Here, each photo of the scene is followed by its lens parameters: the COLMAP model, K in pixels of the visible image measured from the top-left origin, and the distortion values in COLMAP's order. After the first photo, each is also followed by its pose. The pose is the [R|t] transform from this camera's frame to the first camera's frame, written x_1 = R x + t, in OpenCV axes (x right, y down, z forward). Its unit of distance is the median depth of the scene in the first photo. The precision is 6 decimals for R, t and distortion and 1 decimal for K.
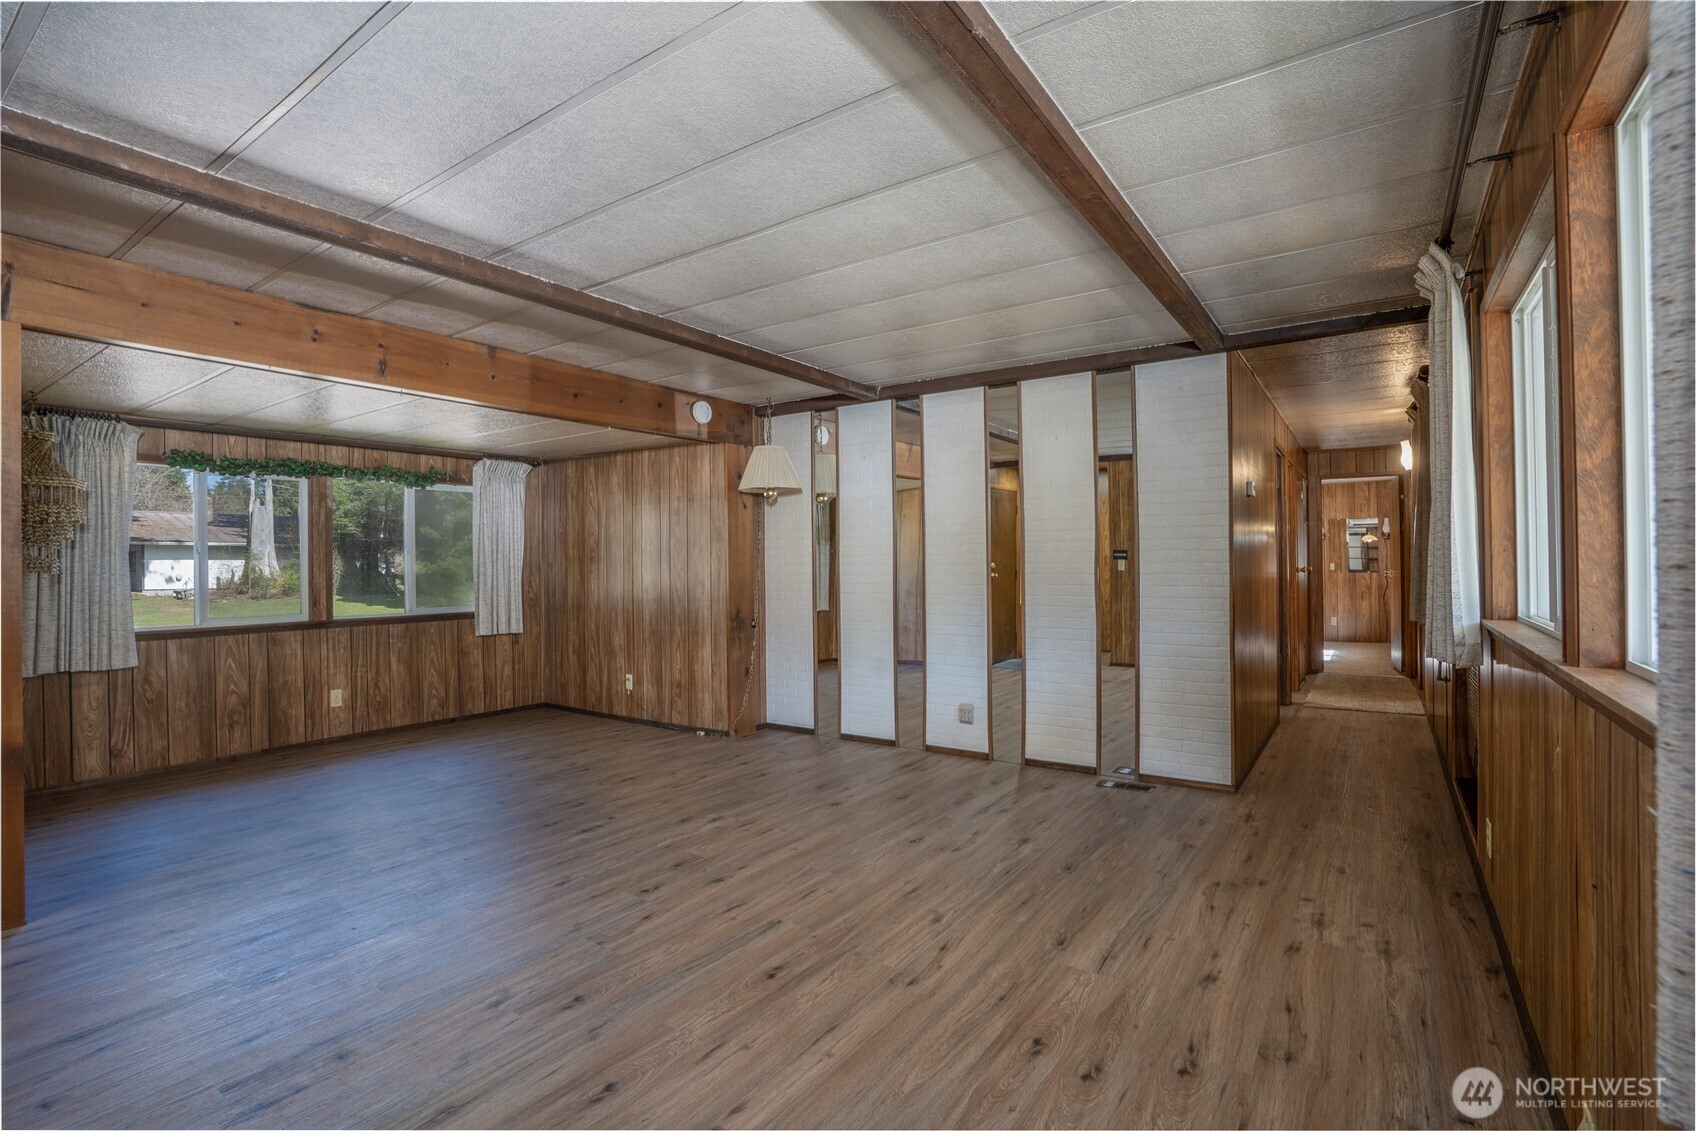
lens RADIAL K [[785.5, 0, 853.0], [0, 785.5, 561.2], [0, 0, 1]] dist [-0.074652, 0.030715]
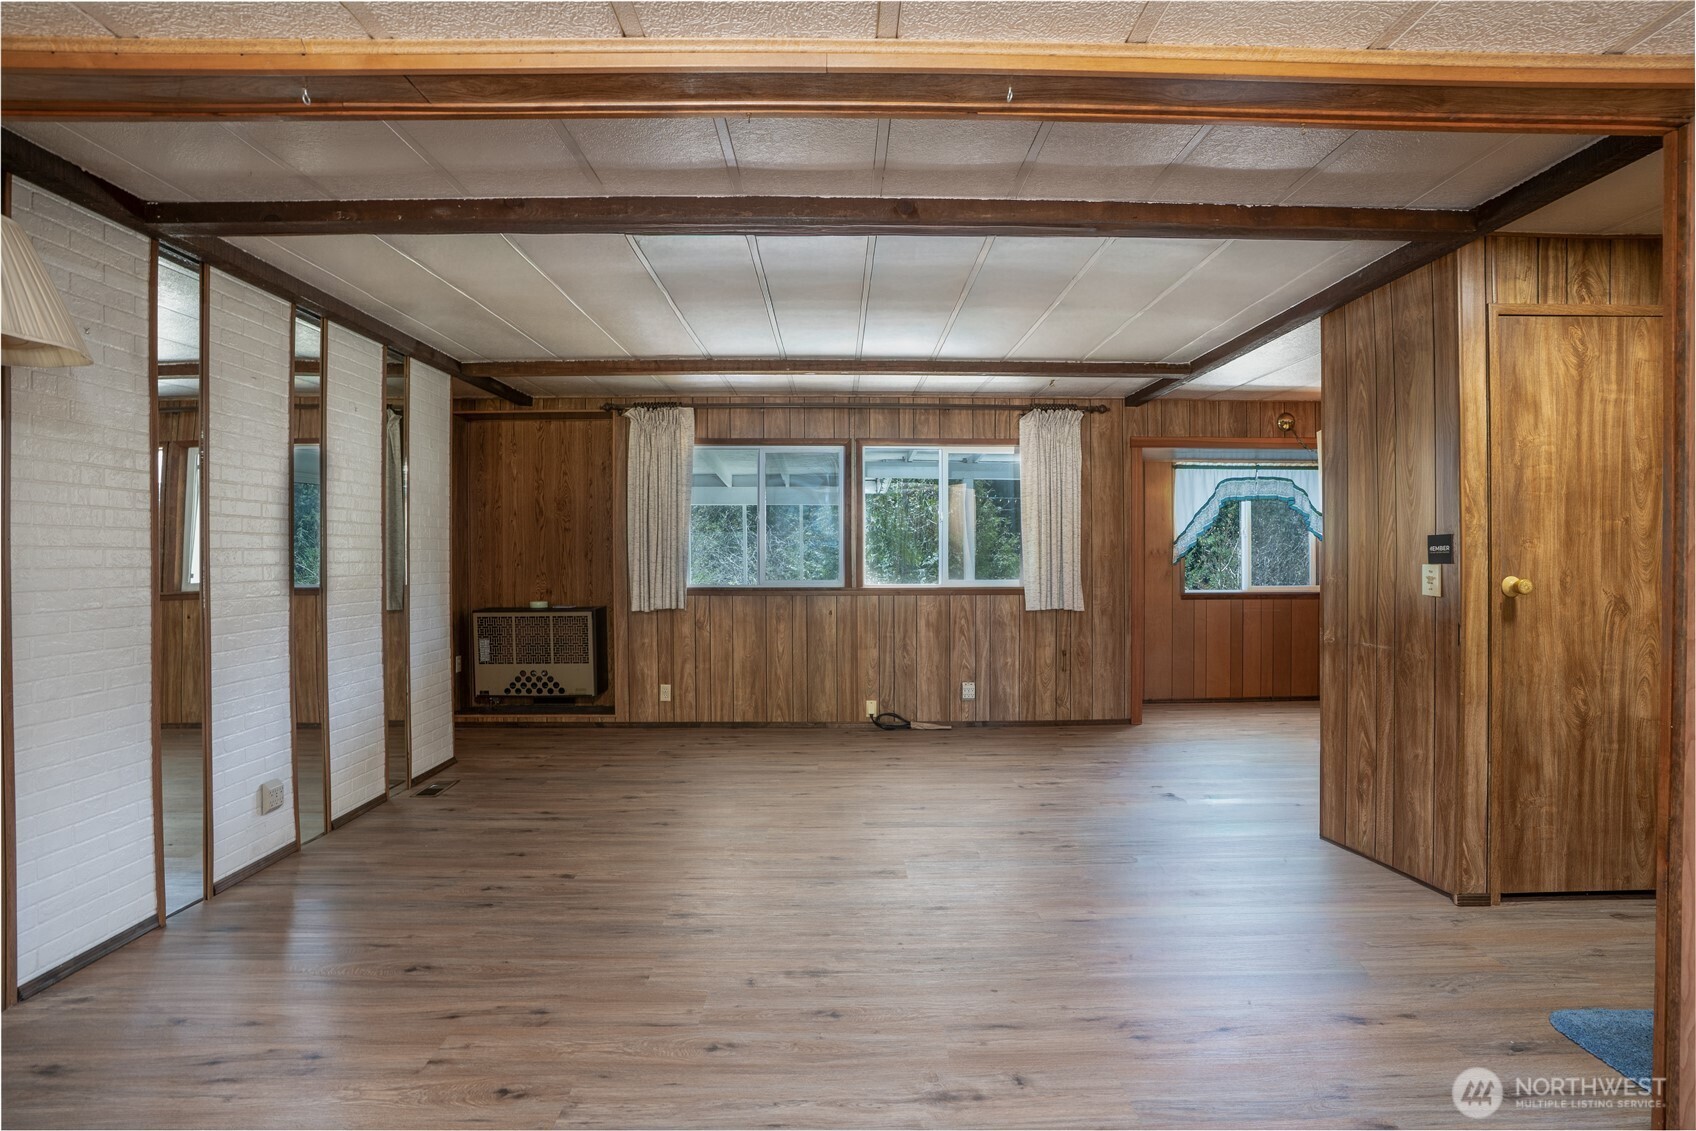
lens RADIAL K [[785.5, 0, 853.0], [0, 785.5, 561.2], [0, 0, 1]] dist [-0.074652, 0.030715]
pose [[-0.583019, 0.002785, 0.812454, -0.892334], [0.004240, 0.999991, -0.000386, 0.004402], [-0.812447, 0.003220, -0.583026, 1.352015]]
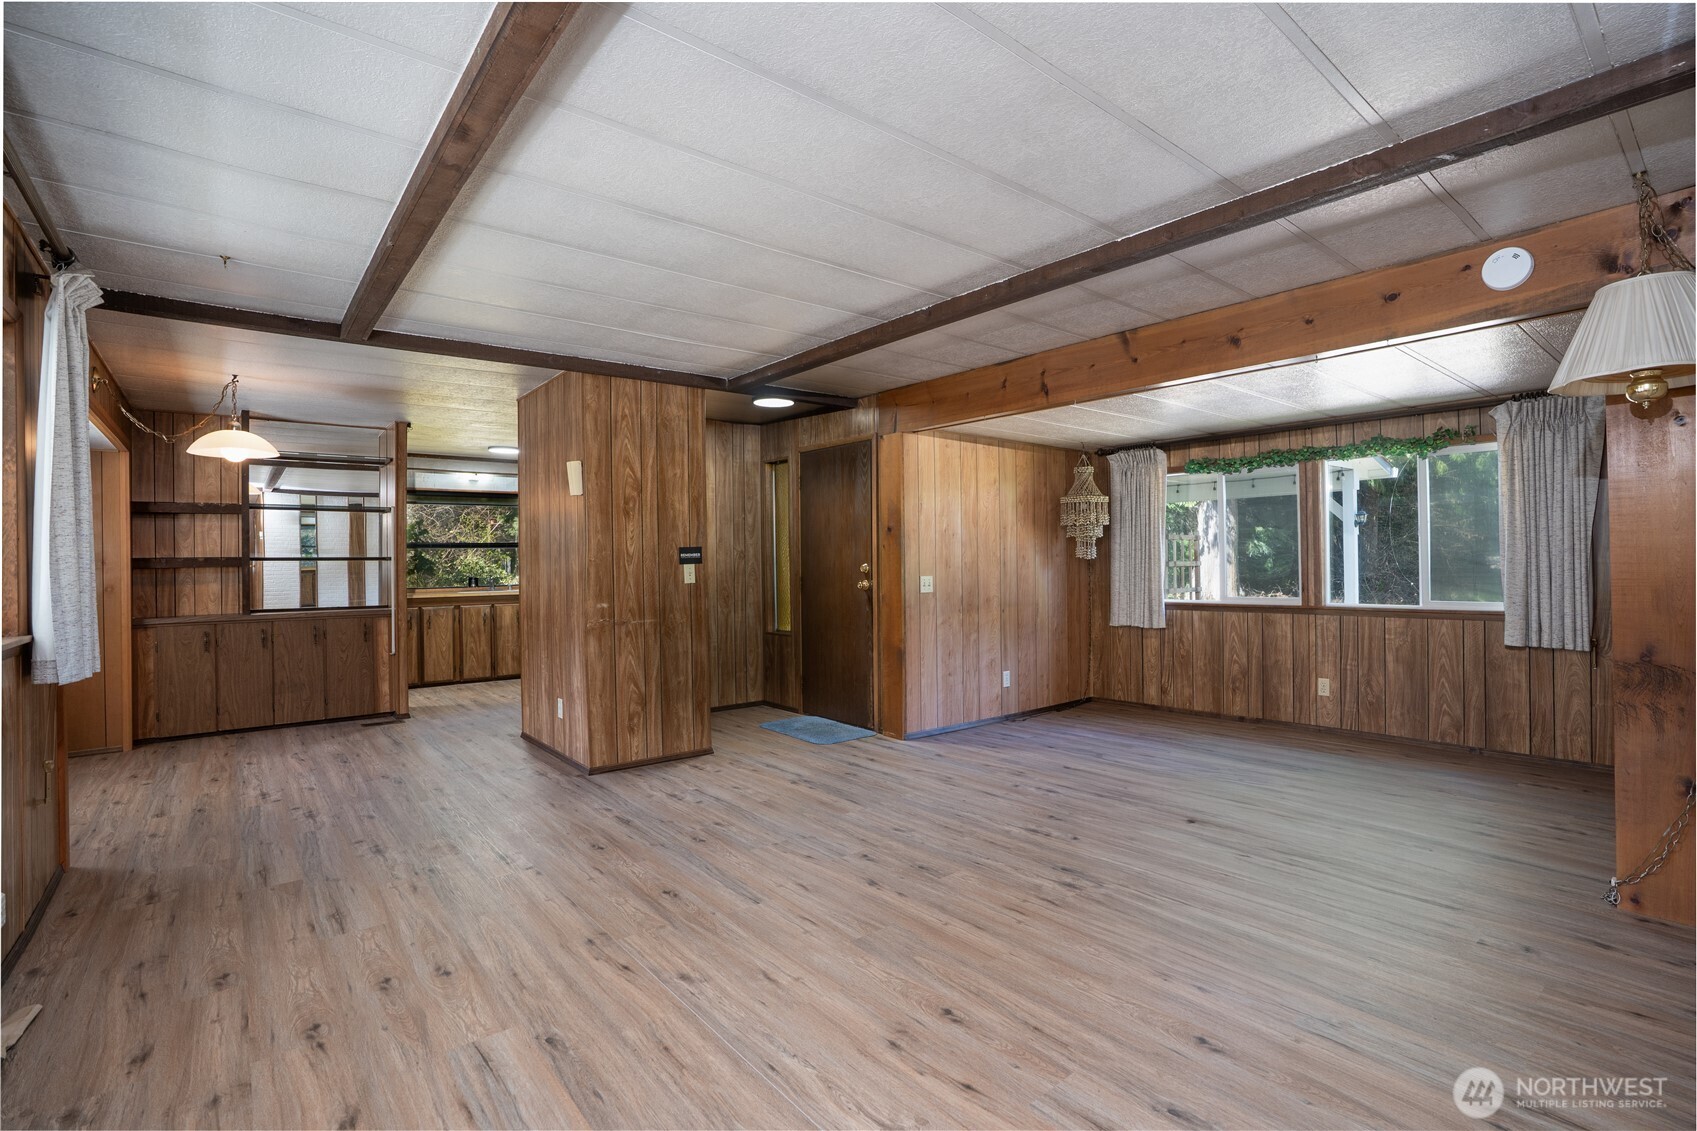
lens RADIAL K [[785.9, 0, 853.5], [0, 785.9, 561.2], [0, 0, 1]] dist [-0.074652, 0.030715]
pose [[-0.275595, 0.013870, -0.961174, 0.648866], [0.019596, 0.999769, 0.008808, -0.002150], [0.961074, -0.016408, -0.275804, 1.059281]]
